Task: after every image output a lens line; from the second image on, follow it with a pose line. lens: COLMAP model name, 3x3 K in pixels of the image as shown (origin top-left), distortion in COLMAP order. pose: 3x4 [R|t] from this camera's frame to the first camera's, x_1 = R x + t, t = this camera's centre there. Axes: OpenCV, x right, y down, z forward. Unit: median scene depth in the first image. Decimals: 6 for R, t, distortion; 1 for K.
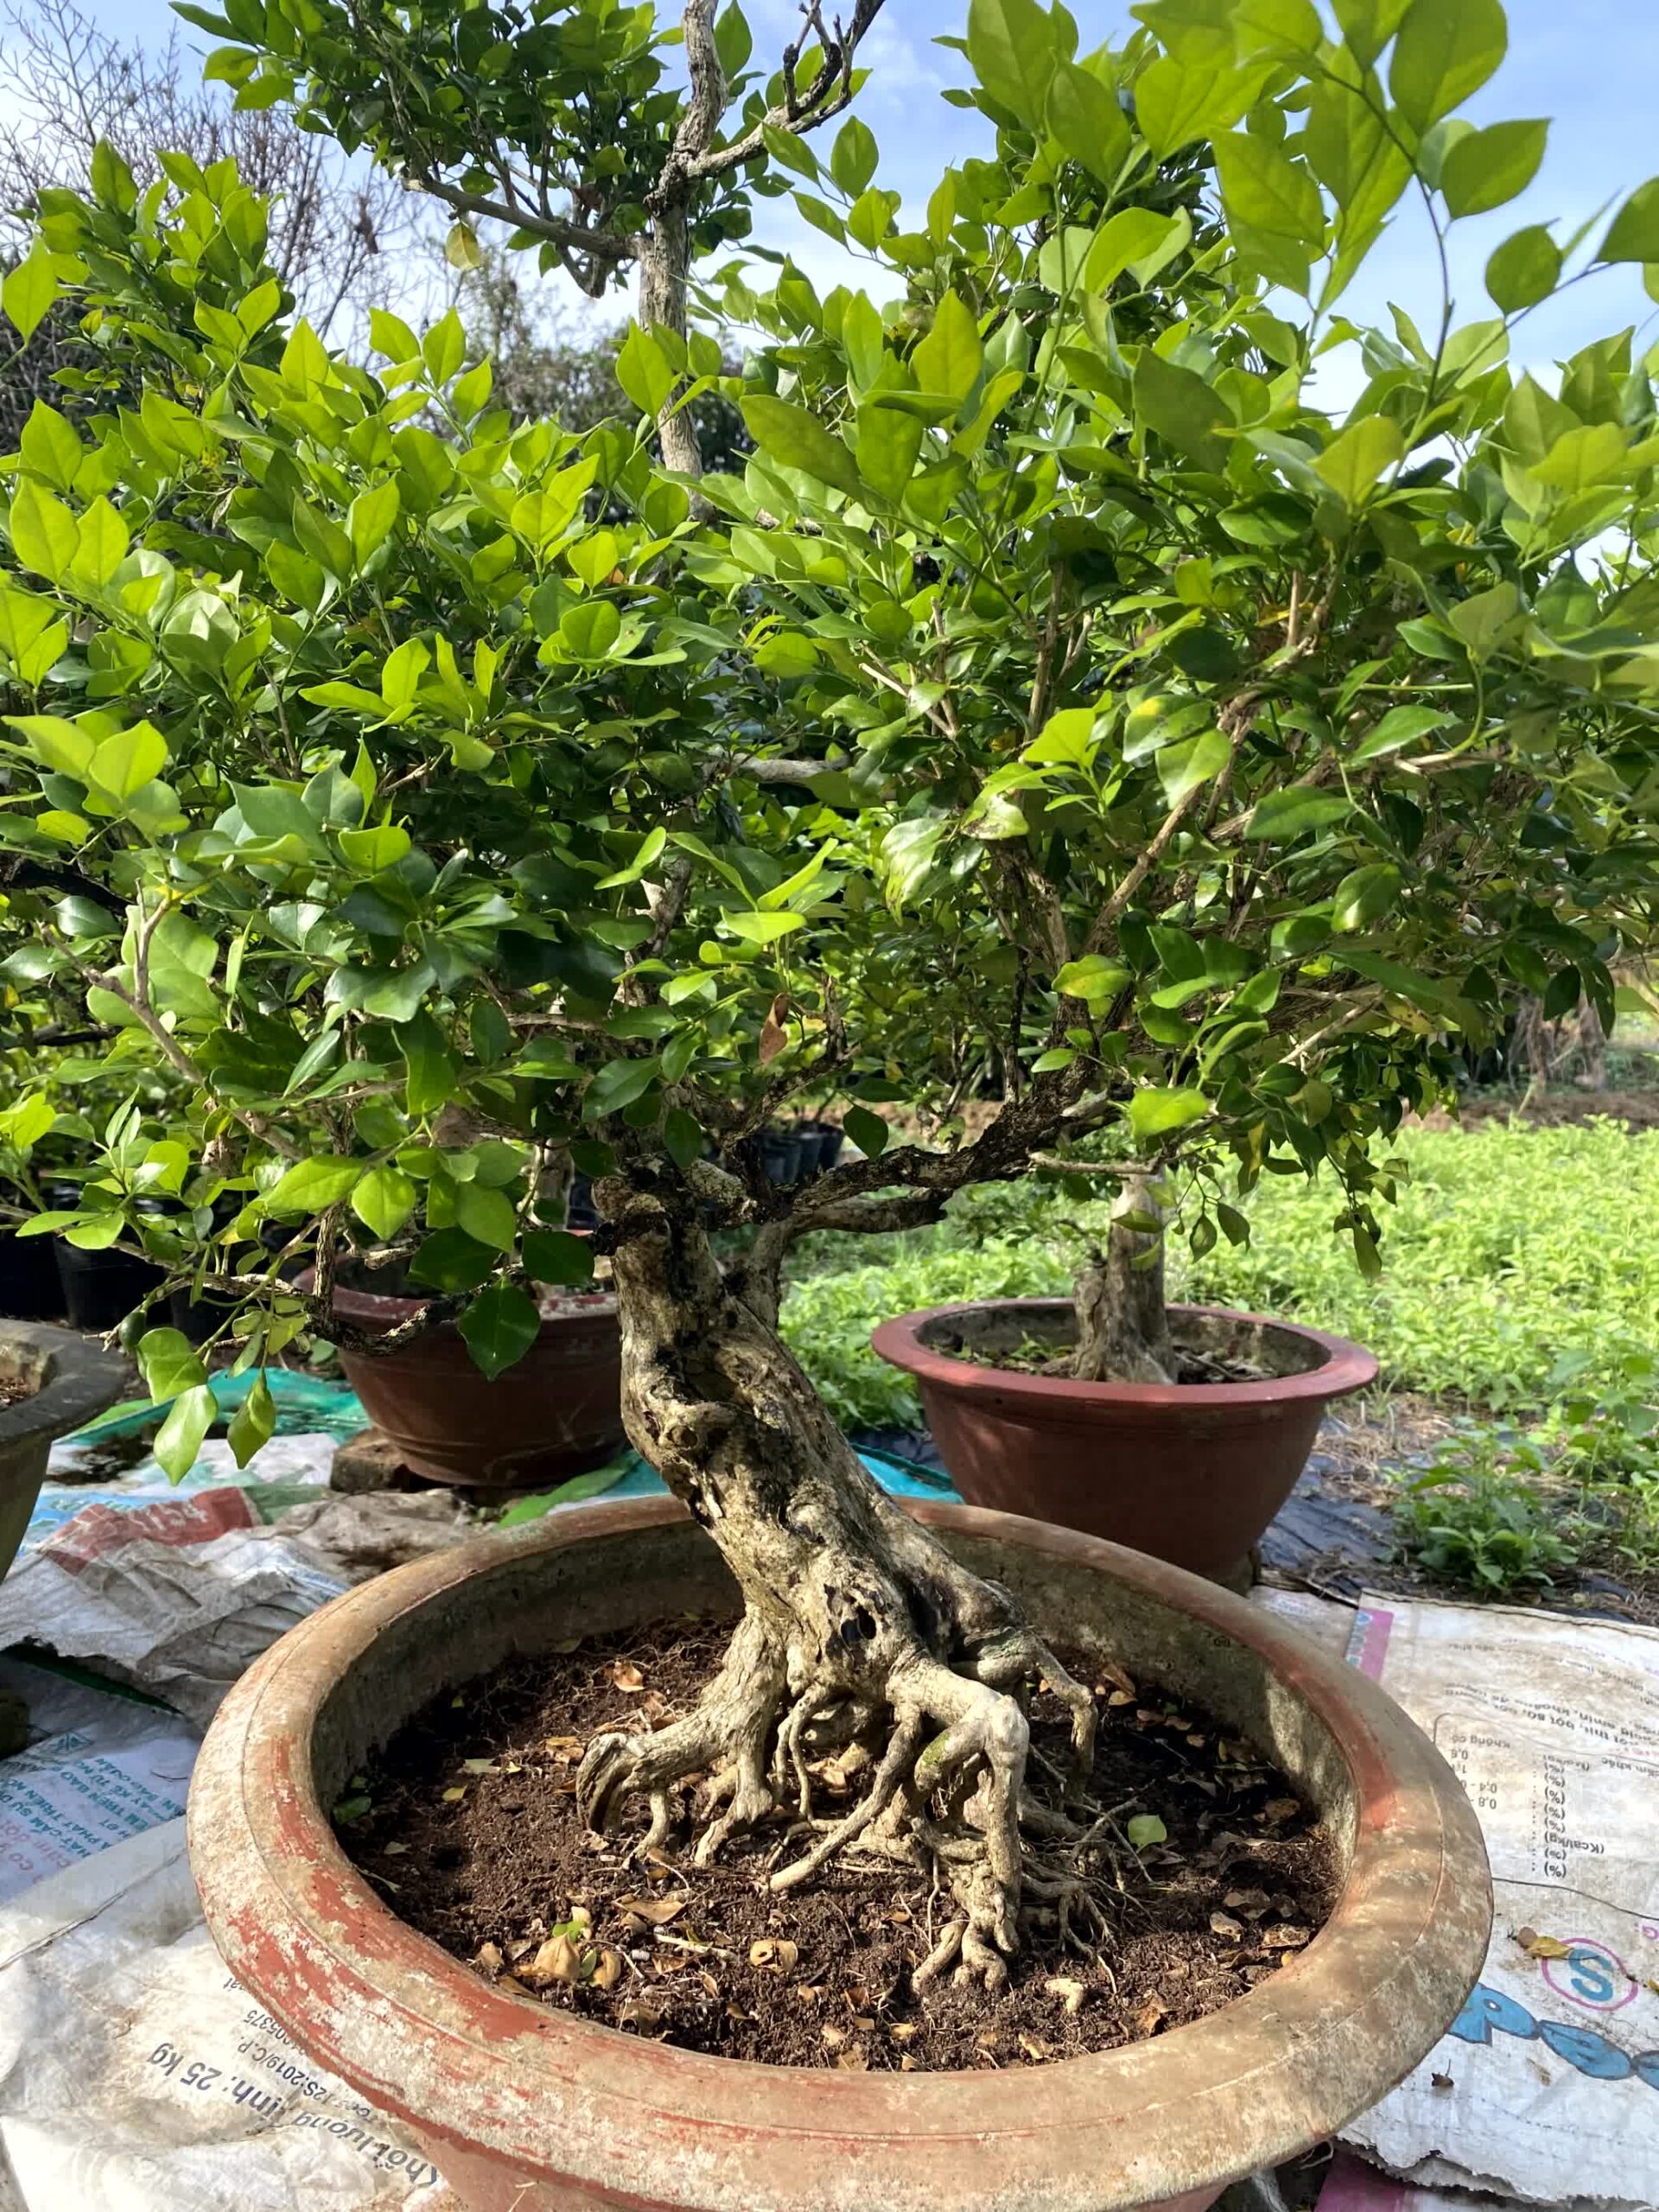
lens RADIAL K [[1709.8, 0, 832.9], [0, 1709.8, 1089.5], [0, 0, 1]] dist [0.010620, -0.009287]
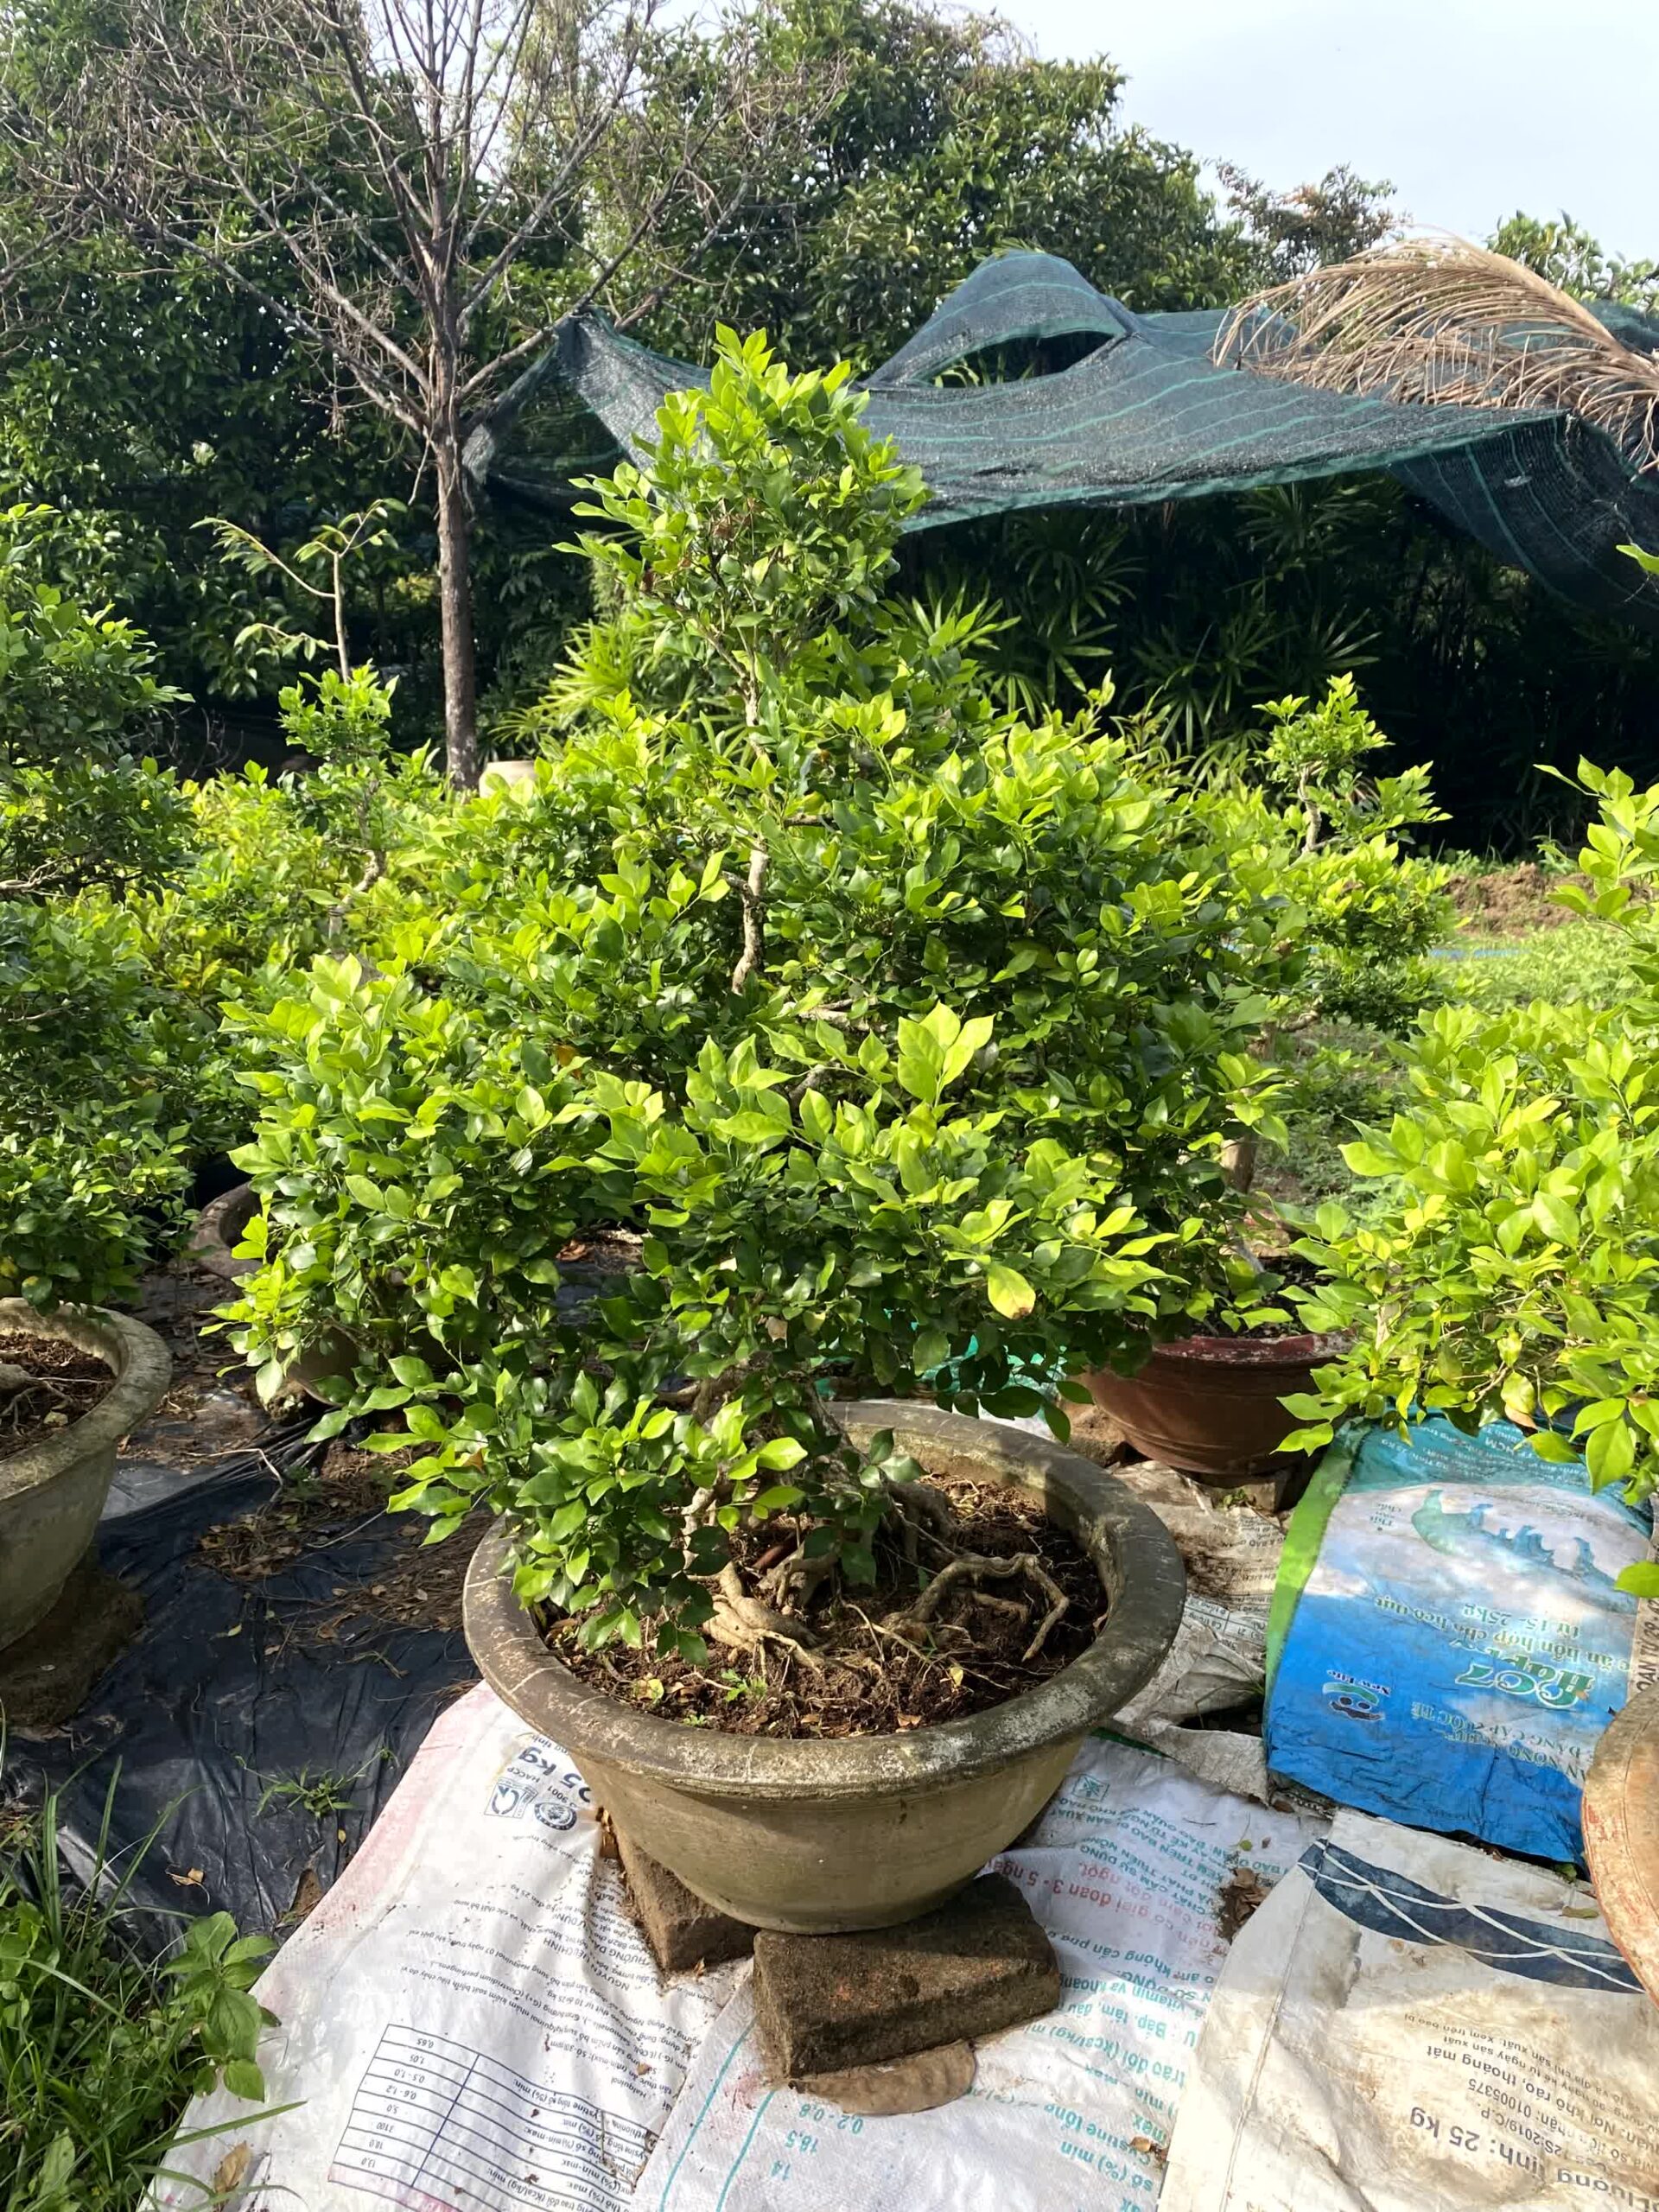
lens RADIAL K [[1709.8, 0, 828.1], [0, 1709.8, 1108.4], [0, 0, 1]] dist [0.010620, -0.009287]
pose [[0.998019, -0.028859, -0.055906, -0.897790], [0.039572, 0.978751, 0.201198, -0.549008], [0.048912, -0.203012, 0.977954, -0.149707]]
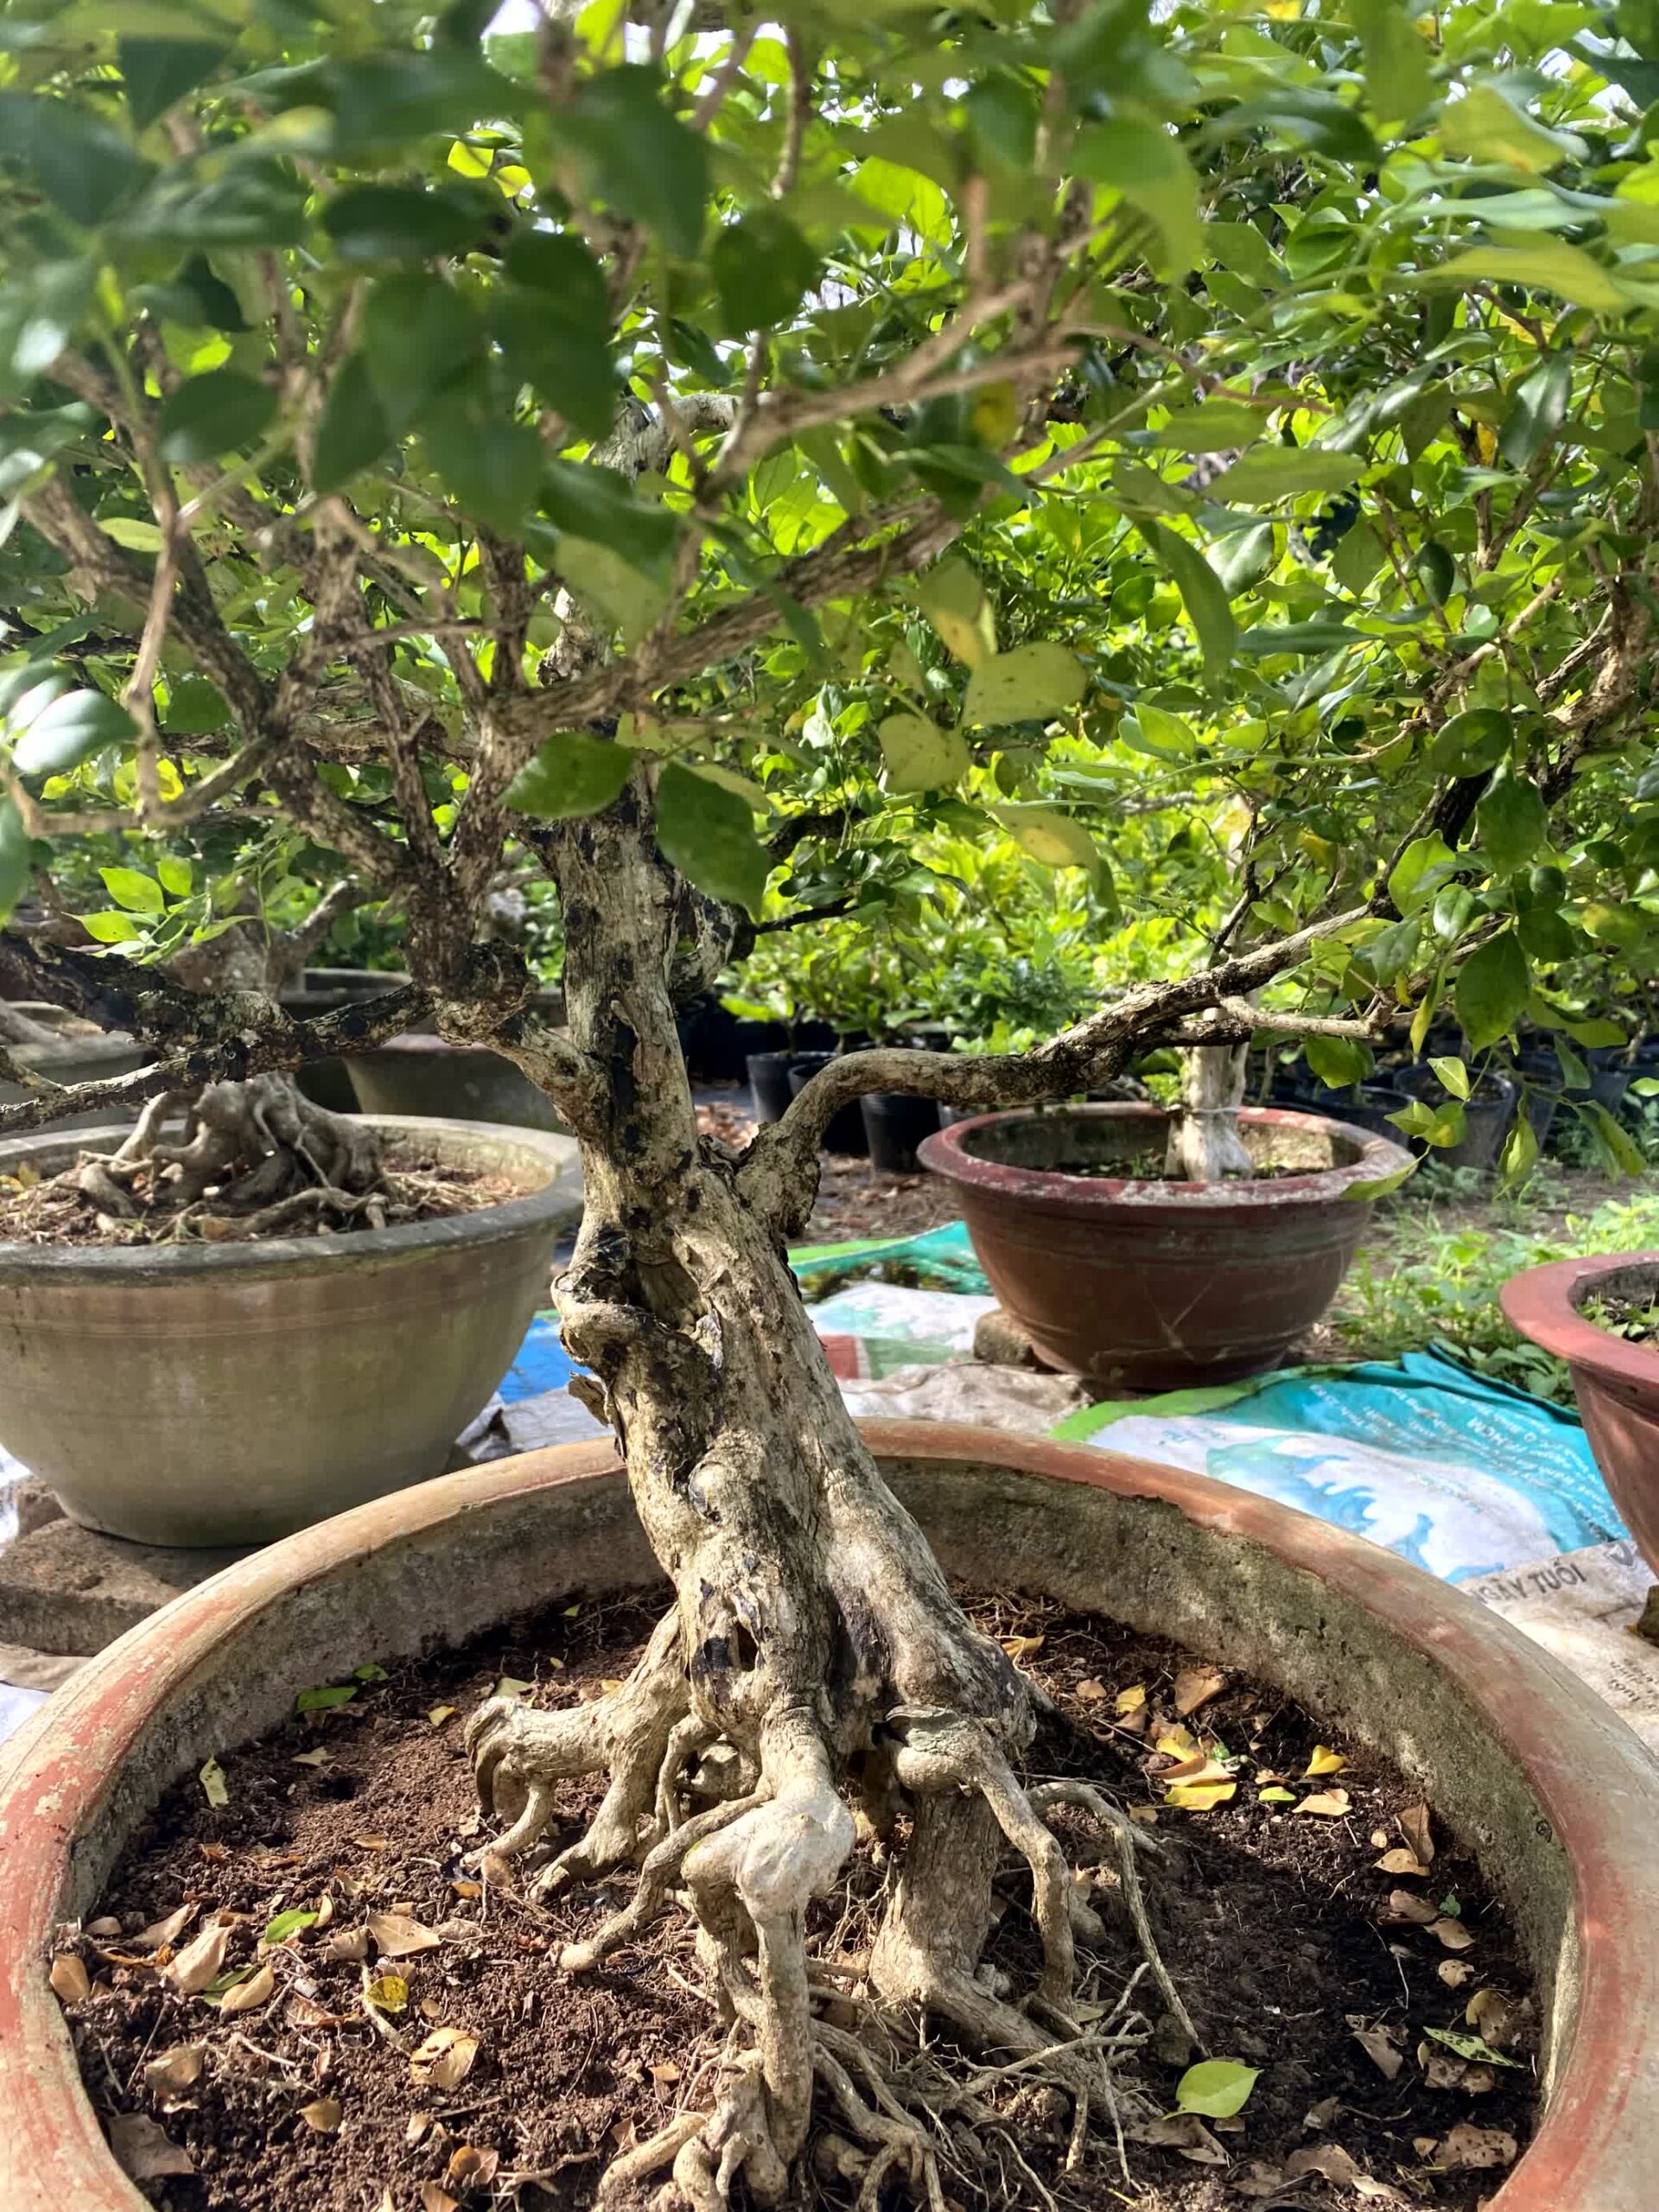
lens RADIAL K [[1709.8, 0, 816.8], [0, 1709.8, 1104.8], [0, 0, 1]] dist [0.010620, -0.009287]
pose [[0.810012, 0.076951, -0.581343, 0.425167], [-0.030102, 0.995502, 0.089829, 0.028824], [0.585641, -0.055263, 0.808685, 0.461608]]
